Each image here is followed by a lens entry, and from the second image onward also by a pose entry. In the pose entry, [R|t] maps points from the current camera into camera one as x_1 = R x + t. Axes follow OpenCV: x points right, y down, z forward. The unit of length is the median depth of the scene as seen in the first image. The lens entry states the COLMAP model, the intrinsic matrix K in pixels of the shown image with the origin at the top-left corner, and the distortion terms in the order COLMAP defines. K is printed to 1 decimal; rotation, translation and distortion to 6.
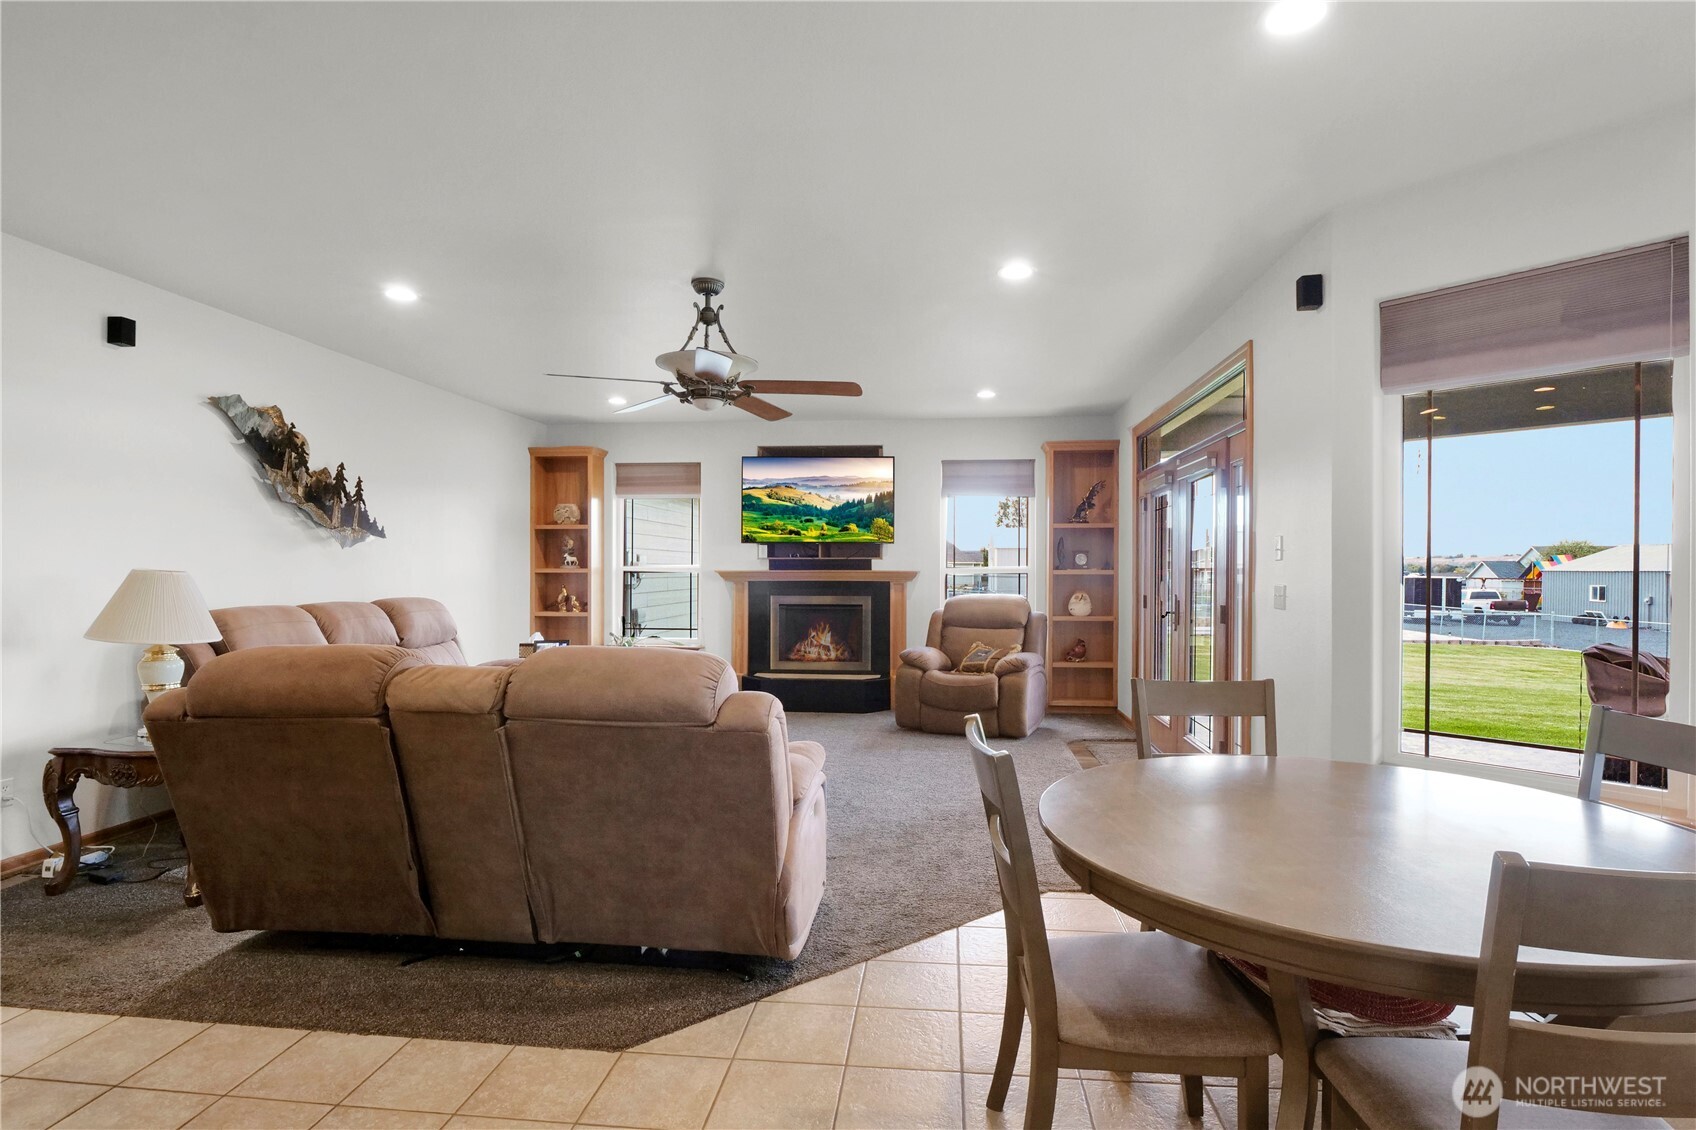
lens RADIAL K [[836.1, 0, 858.3], [0, 836.1, 592.0], [0, 0, 1]] dist [0.030969, -0.000253]
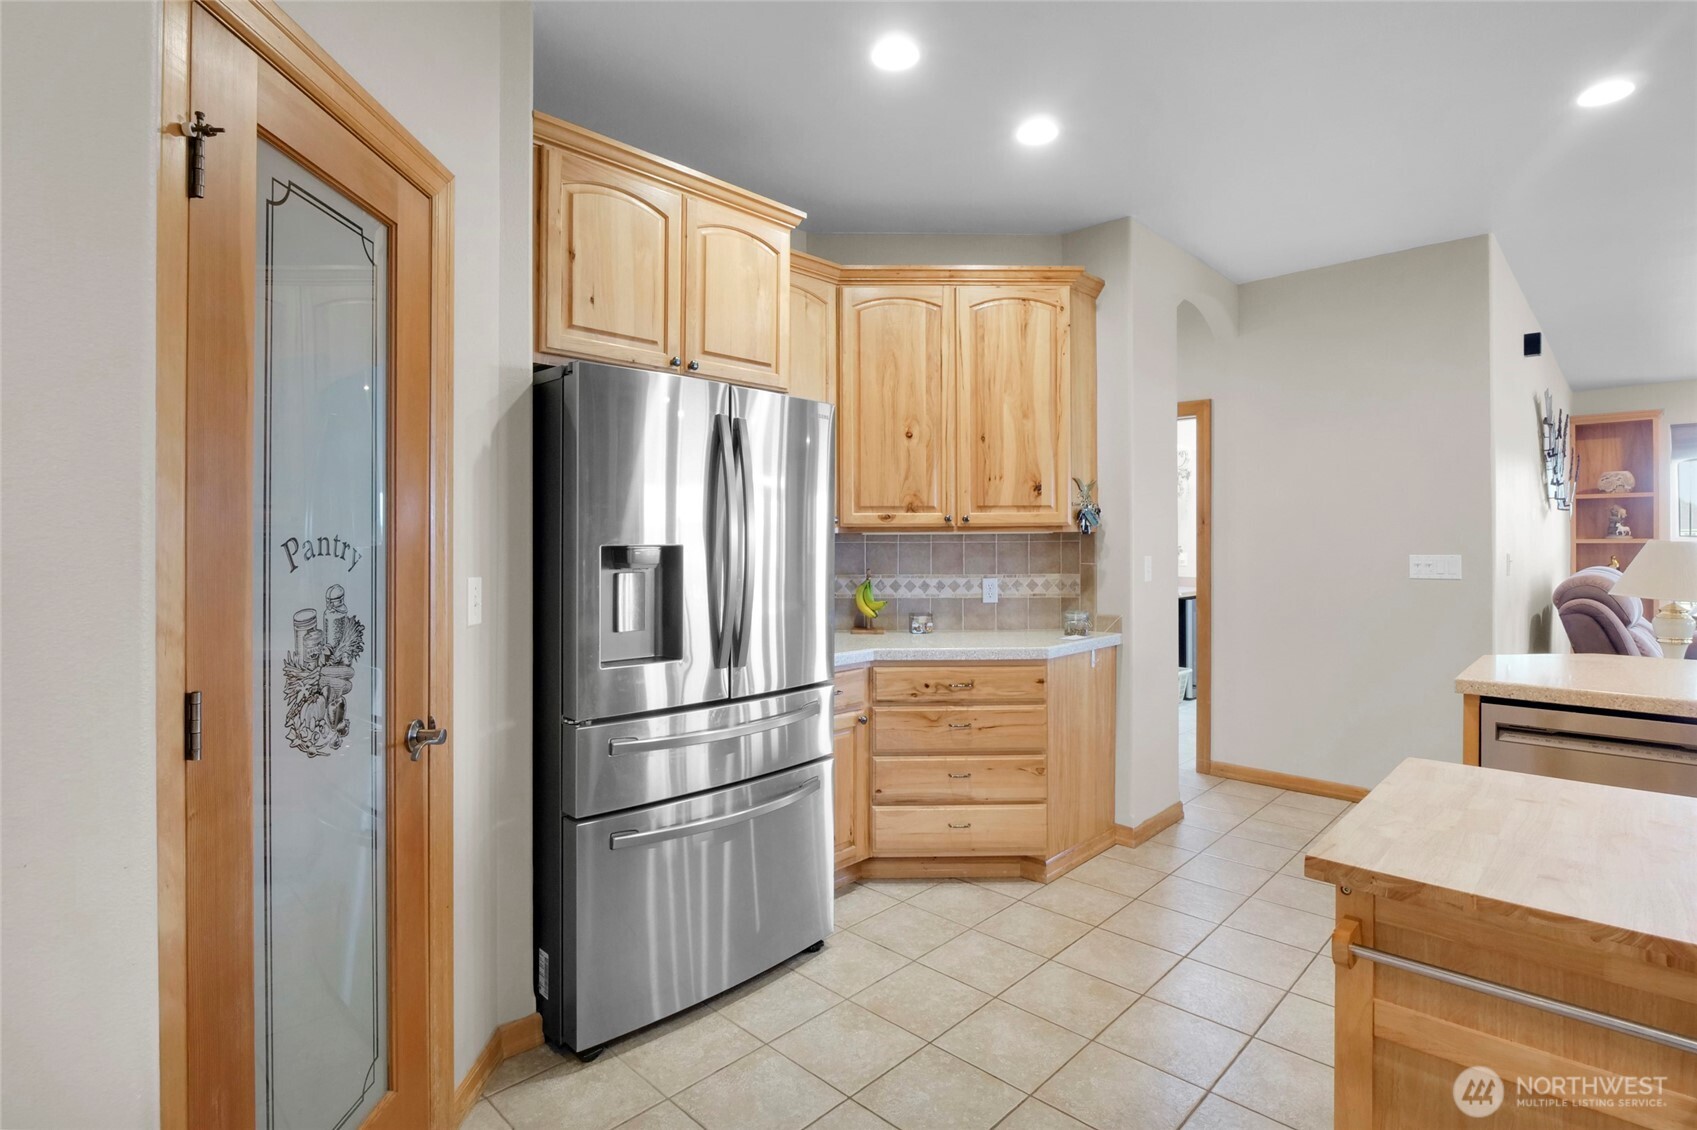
lens RADIAL K [[840.1, 0, 851.6], [0, 840.1, 538.5], [0, 0, 1]] dist [-0.006809, -0.000670]
pose [[0.796479, -0.007262, -0.604623, -0.475098], [-0.013265, 0.999477, -0.029478, 0.011193], [0.604521, 0.031499, 0.795966, -0.284868]]
